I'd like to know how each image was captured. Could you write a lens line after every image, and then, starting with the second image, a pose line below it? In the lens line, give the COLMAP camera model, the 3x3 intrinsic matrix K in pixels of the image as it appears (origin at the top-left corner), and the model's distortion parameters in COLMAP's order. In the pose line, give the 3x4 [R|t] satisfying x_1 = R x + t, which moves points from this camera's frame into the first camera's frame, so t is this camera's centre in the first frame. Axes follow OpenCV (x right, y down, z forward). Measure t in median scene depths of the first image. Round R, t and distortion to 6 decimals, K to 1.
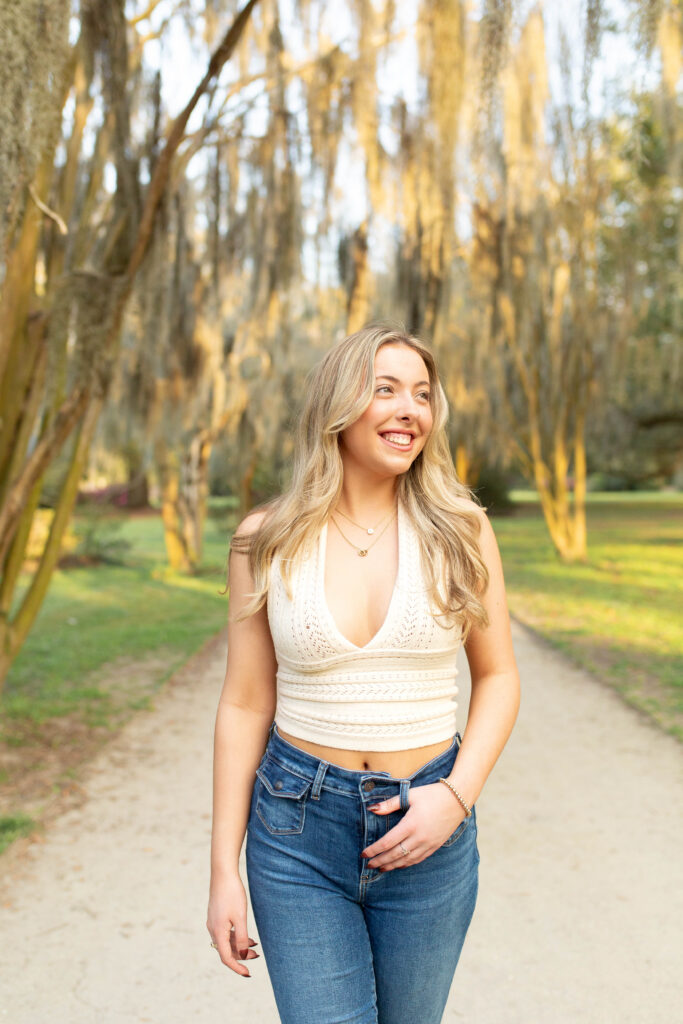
lens RADIAL K [[1114.2, 0, 309.6], [0, 1114.2, 482.2], [0, 0, 1]] dist [0.004420, 0.003403]
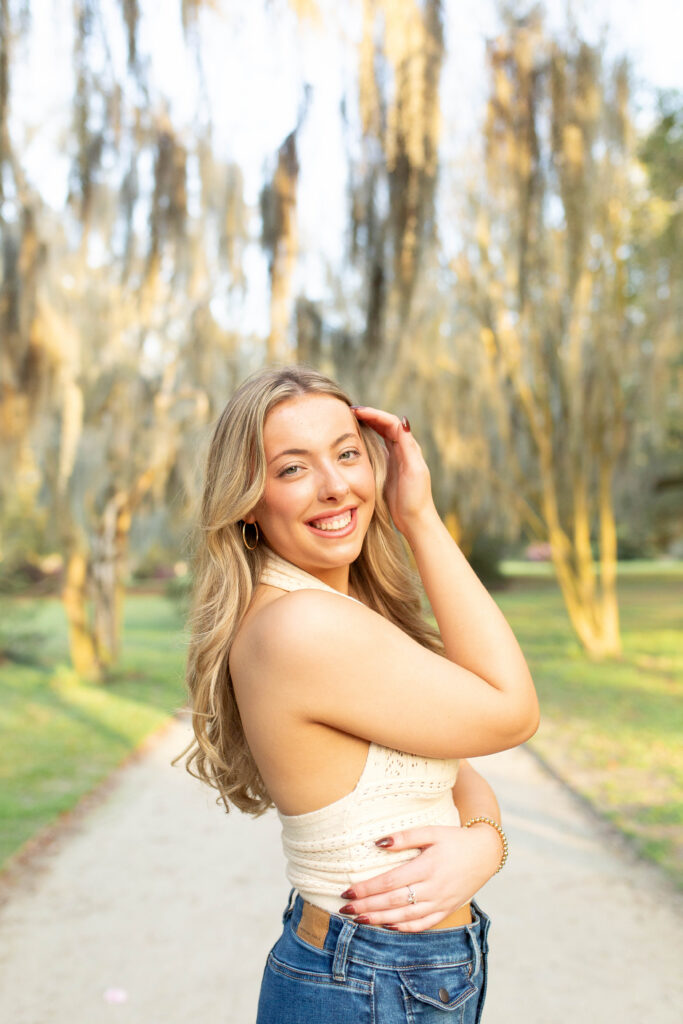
lens RADIAL K [[1054.5, 0, 324.1], [0, 1054.5, 496.3], [0, 0, 1]] dist [0.006133, 0.005685]
pose [[0.999701, -0.011423, 0.021632, 0.032031], [0.012604, 0.998393, -0.055252, -0.001599], [-0.020966, 0.055508, 0.998238, 0.286548]]
